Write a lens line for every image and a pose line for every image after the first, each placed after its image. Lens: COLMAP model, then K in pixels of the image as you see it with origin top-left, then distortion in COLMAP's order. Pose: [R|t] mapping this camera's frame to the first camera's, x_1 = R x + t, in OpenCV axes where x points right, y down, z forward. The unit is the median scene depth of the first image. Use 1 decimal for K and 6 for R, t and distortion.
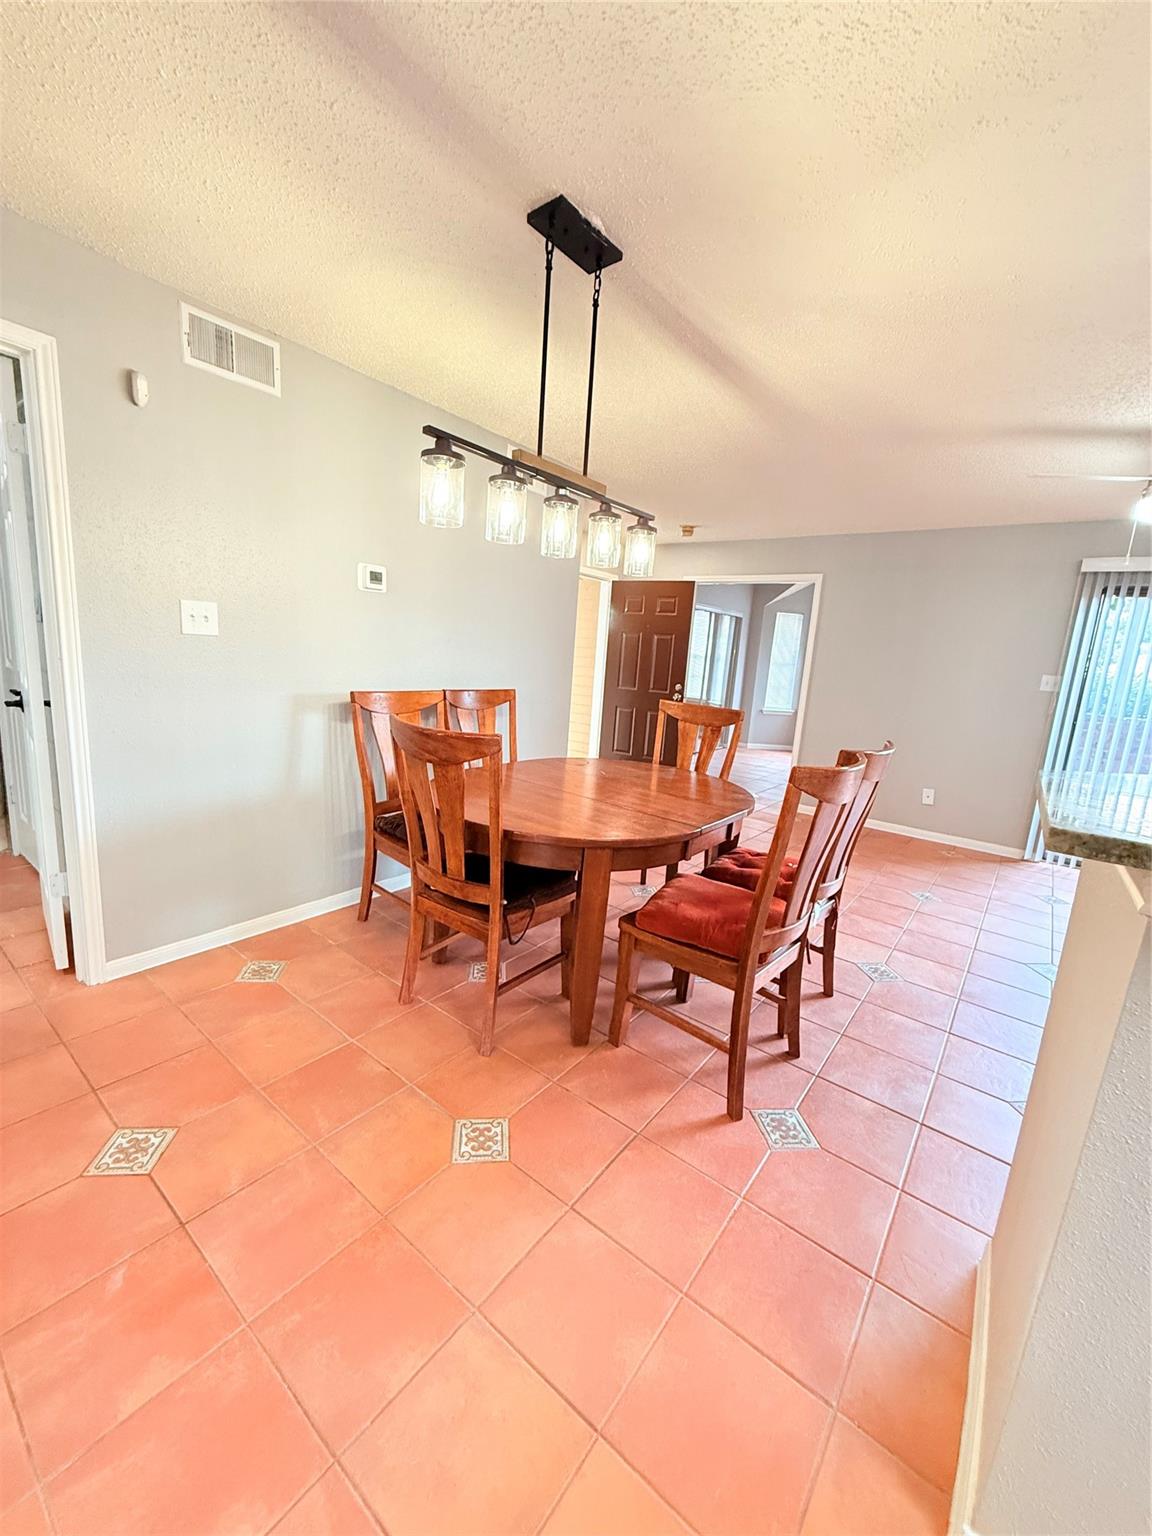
lens RADIAL K [[610.7, 0, 572.2], [0, 610.7, 764.0], [0, 0, 1]] dist [-0.002044, -0.000035]
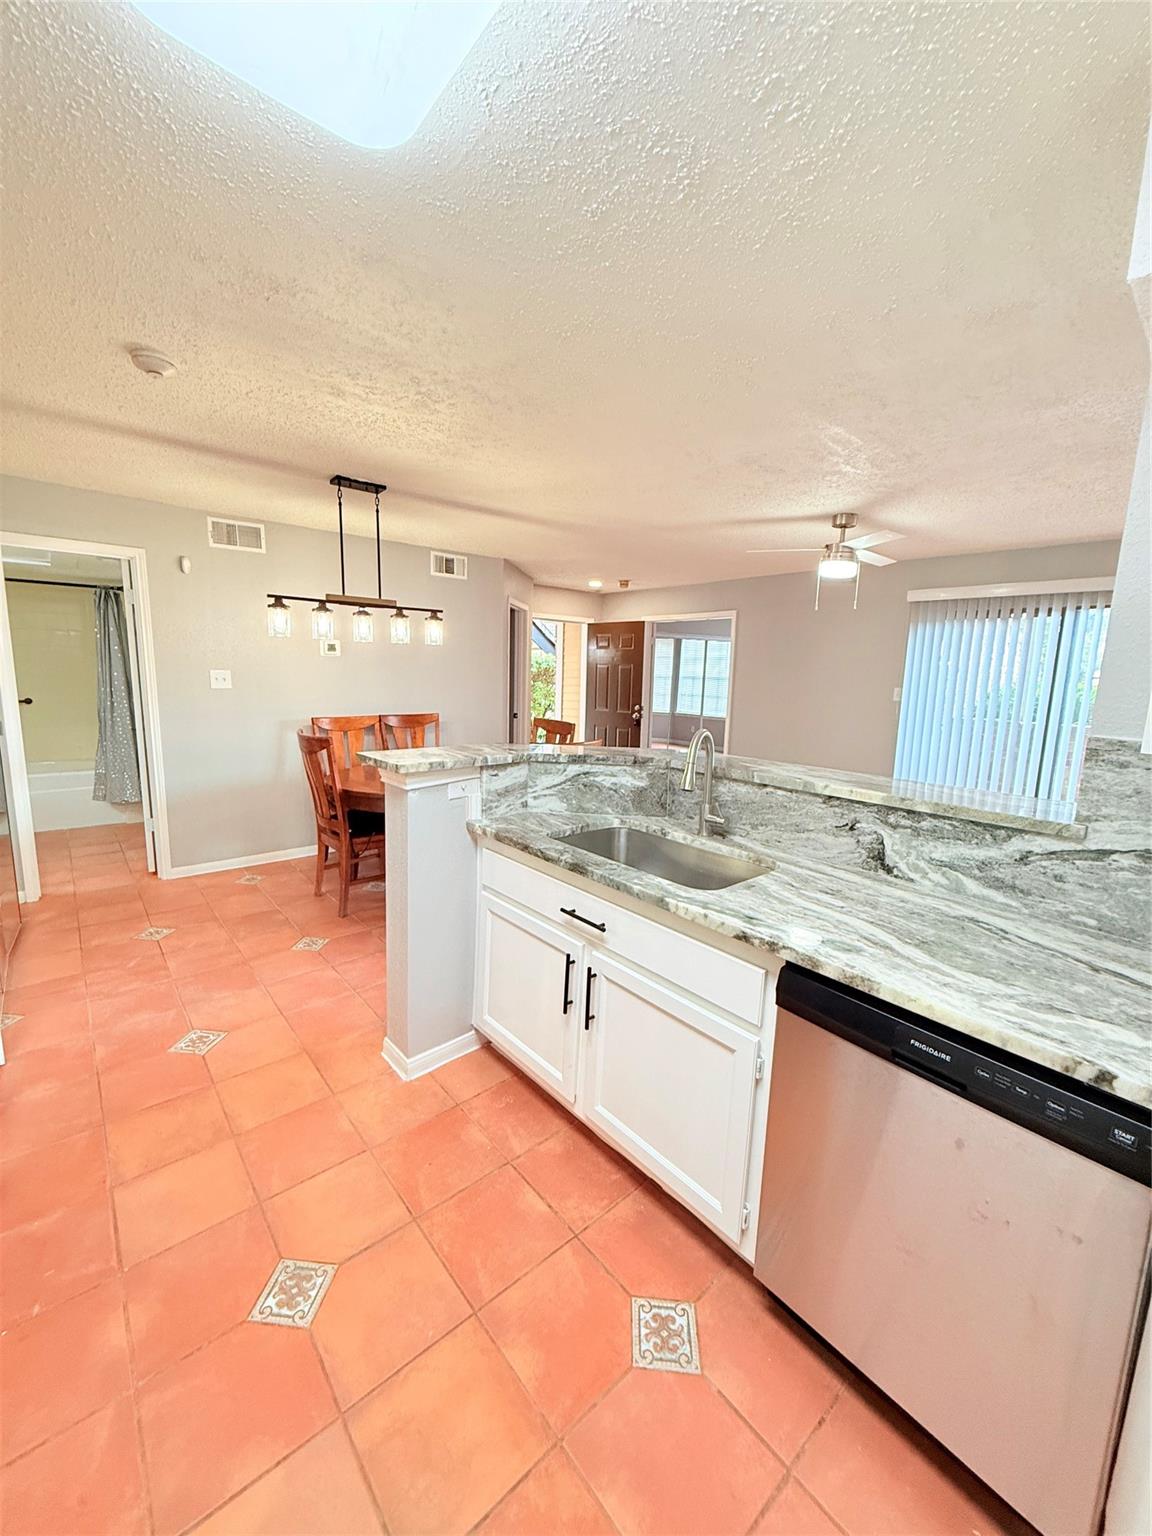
lens RADIAL K [[610.7, 0, 572.2], [0, 610.7, 764.0], [0, 0, 1]] dist [-0.002044, -0.000035]
pose [[0.978661, -0.013715, -0.205025, 0.797499], [0.005558, 0.999172, -0.040306, 0.091981], [0.205408, 0.038306, 0.977927, -0.560826]]
